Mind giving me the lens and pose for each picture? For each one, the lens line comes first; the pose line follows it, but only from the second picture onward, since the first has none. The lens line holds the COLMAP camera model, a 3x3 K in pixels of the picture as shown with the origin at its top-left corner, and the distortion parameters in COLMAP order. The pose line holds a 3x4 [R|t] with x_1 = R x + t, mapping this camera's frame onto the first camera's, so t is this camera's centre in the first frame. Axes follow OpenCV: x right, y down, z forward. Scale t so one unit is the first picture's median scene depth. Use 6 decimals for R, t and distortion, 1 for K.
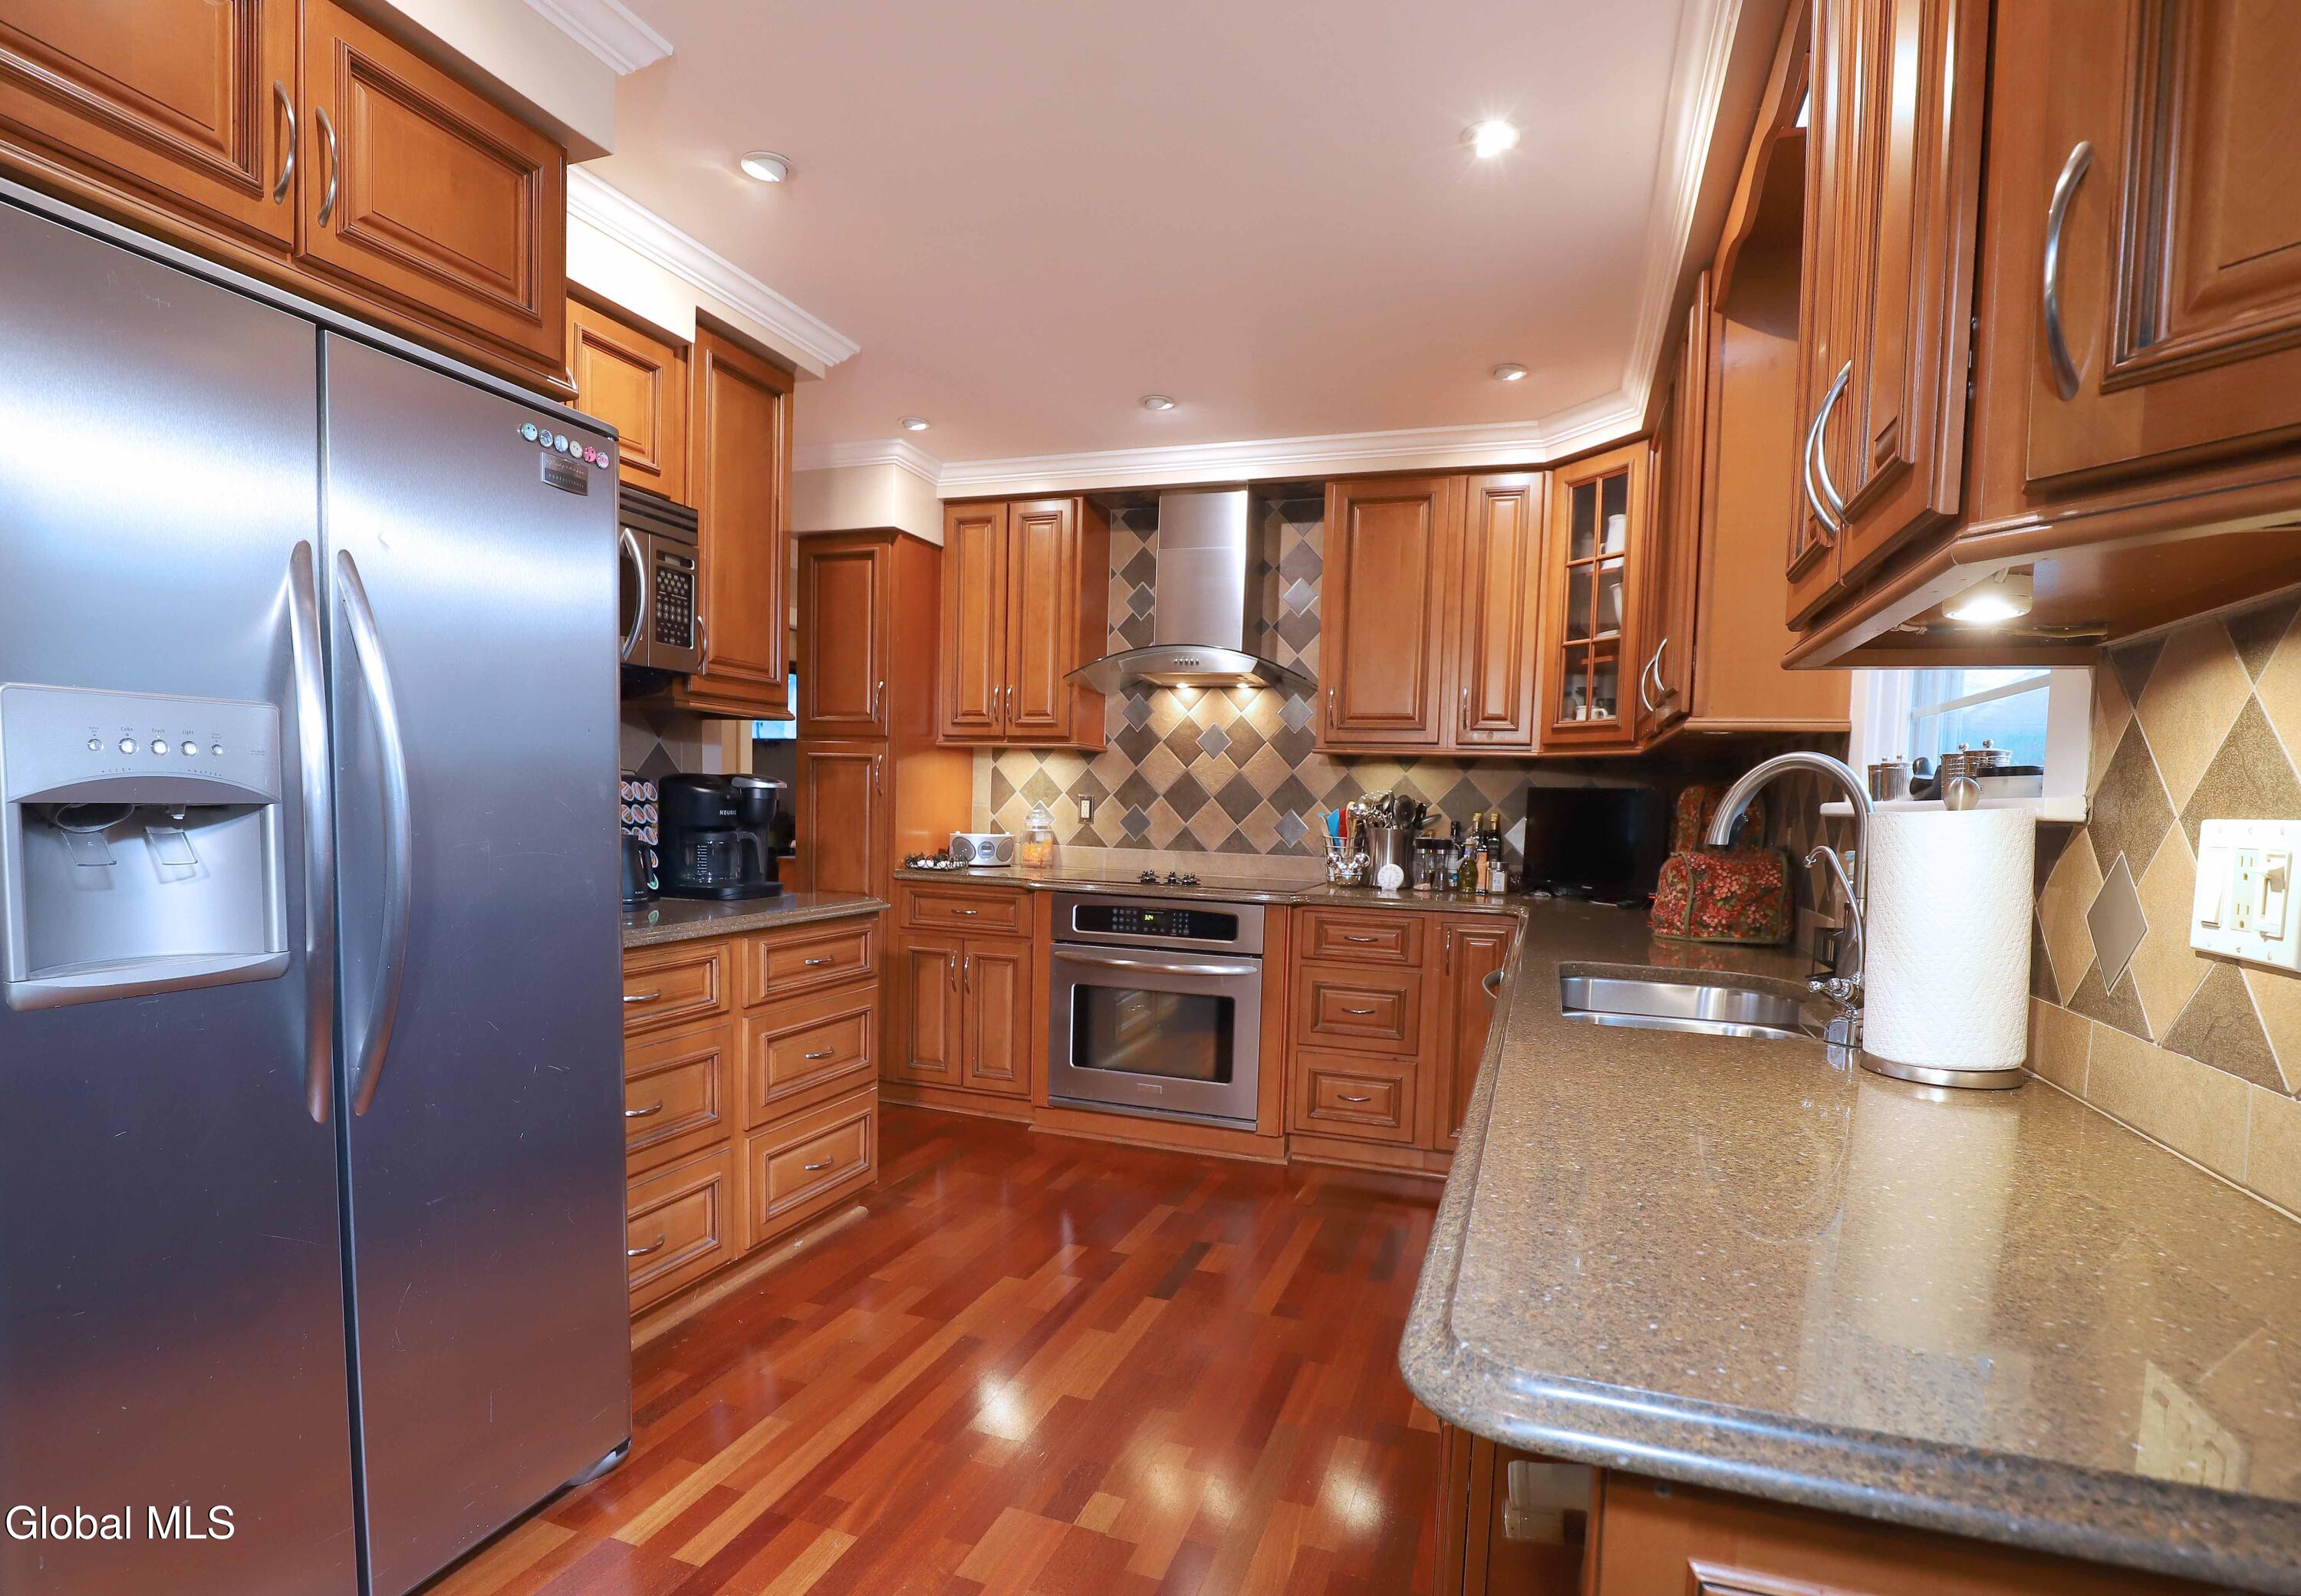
lens RADIAL K [[1181.2, 0, 1114.8], [0, 1181.2, 883.7], [0, 0, 1]] dist [-0.028300, 0.001641]
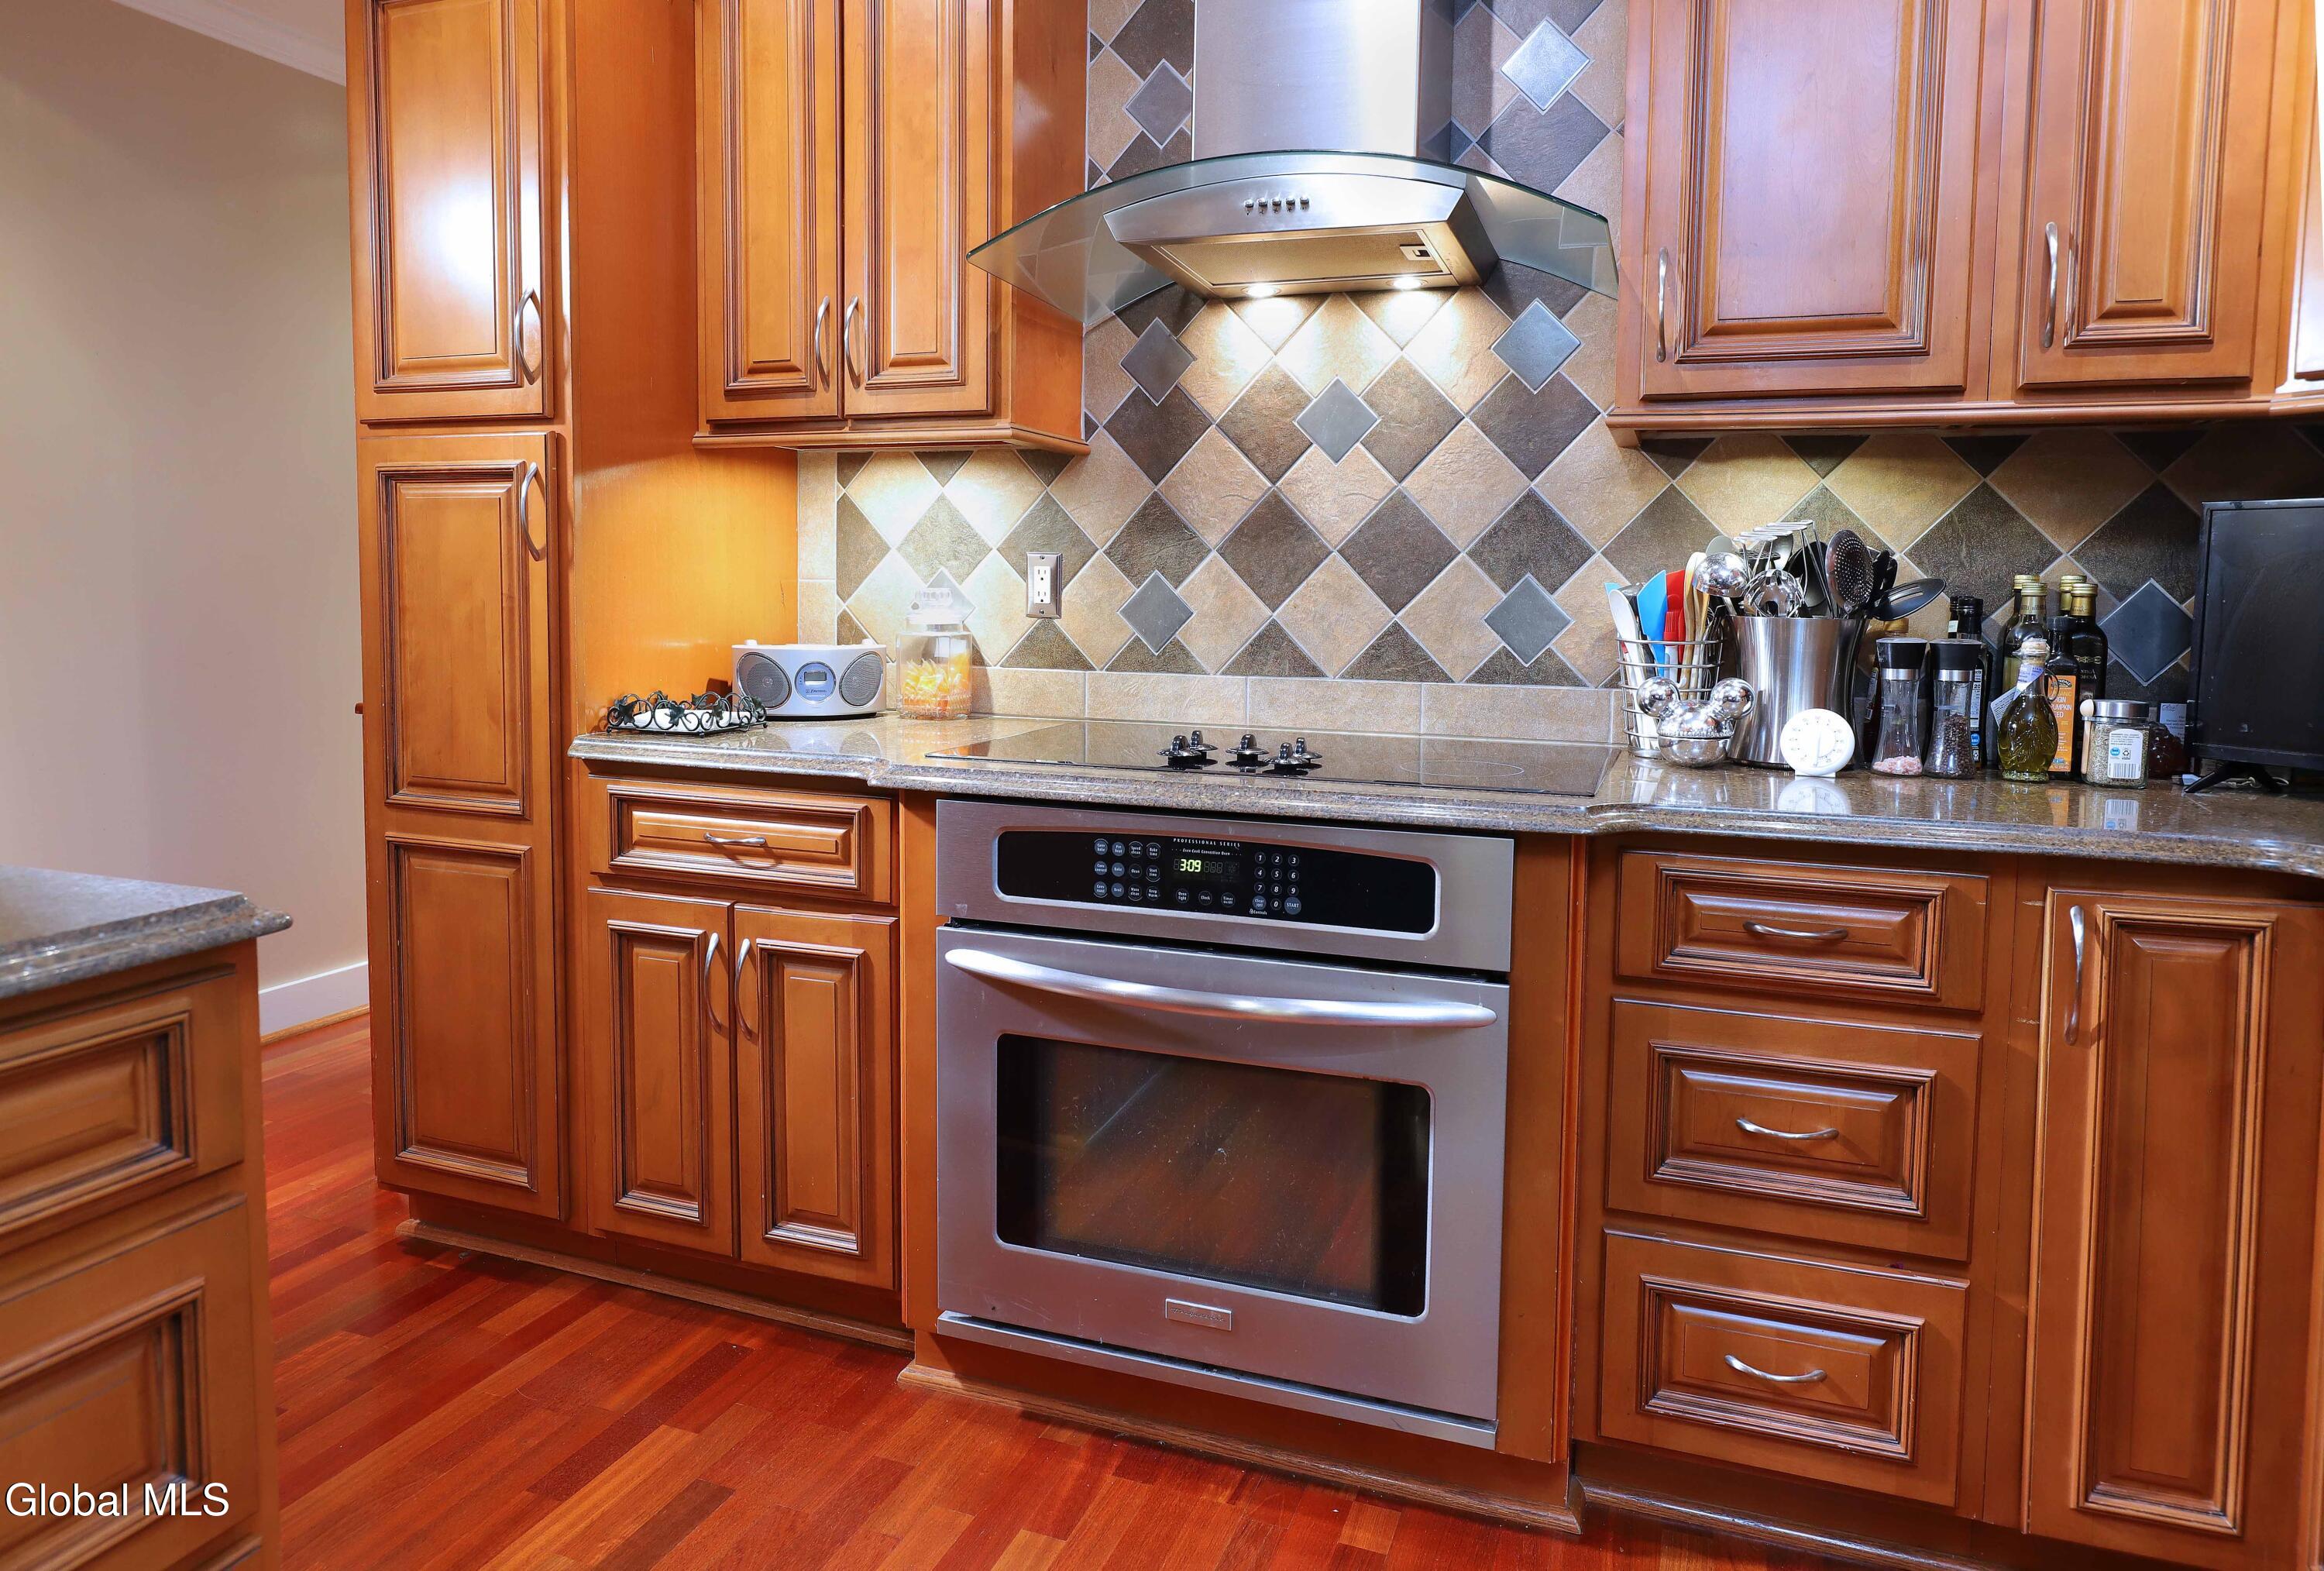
lens RADIAL K [[1437.5, 0, 1234.0], [0, 1437.5, 661.5], [0, 0, 1]] dist [-0.001157, -0.001596]
pose [[0.997947, -0.016836, 0.061795, 0.015504], [0.018116, 0.999631, -0.020219, -0.027133], [-0.061431, 0.021297, 0.997884, 0.559656]]
